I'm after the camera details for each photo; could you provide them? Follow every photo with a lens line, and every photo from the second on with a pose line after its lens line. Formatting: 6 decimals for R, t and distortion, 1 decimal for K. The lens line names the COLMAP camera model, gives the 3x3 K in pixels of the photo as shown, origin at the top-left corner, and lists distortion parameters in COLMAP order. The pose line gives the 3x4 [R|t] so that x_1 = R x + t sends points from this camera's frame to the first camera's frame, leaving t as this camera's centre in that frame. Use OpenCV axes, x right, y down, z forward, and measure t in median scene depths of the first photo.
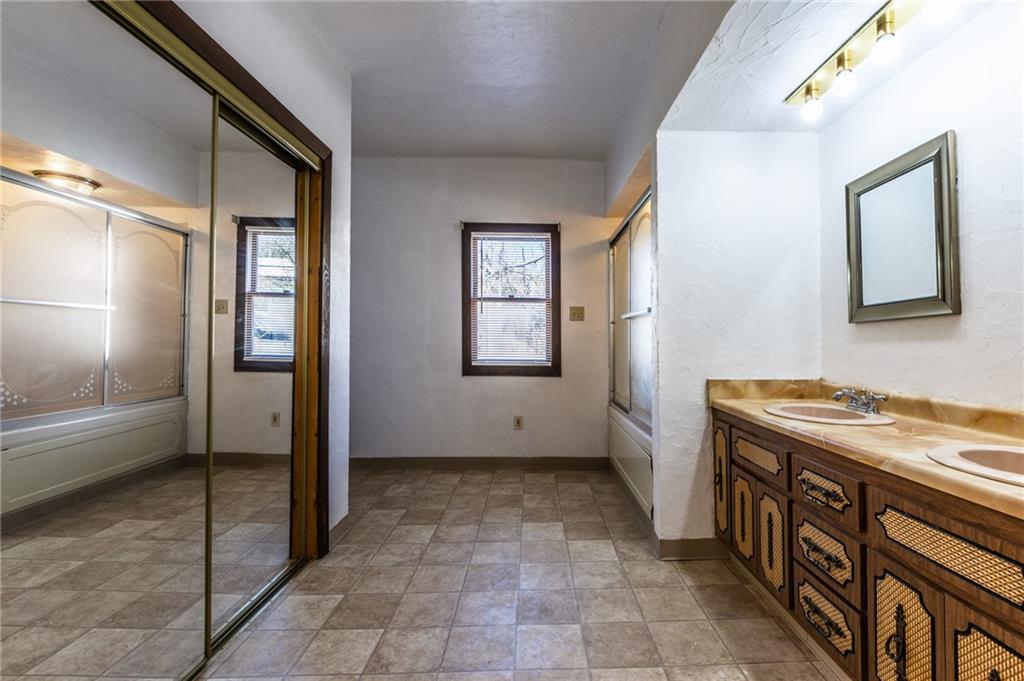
lens RADIAL K [[450.4, 0, 513.6], [0, 450.4, 338.8], [0, 0, 1]] dist [-0.002910, -0.003027]
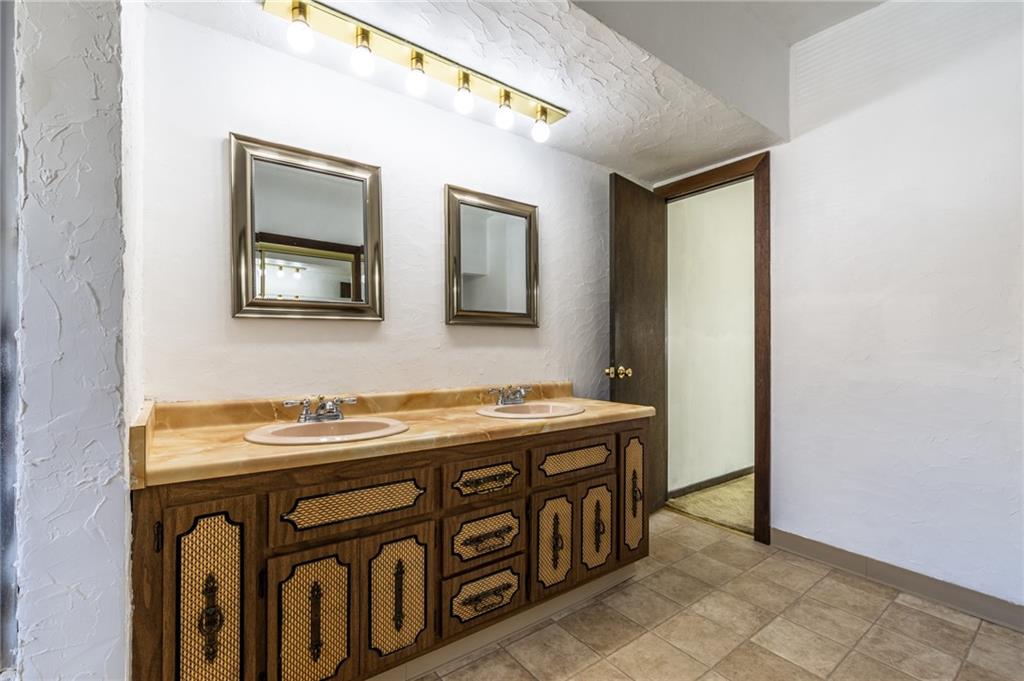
lens RADIAL K [[450.4, 0, 513.7], [0, 450.4, 346.3], [0, 0, 1]] dist [-0.002910, -0.003027]
pose [[-0.615219, 0.001766, 0.788354, -0.216414], [-0.006437, 0.999953, -0.007264, 0.022583], [-0.788330, -0.009543, -0.615179, 1.653198]]
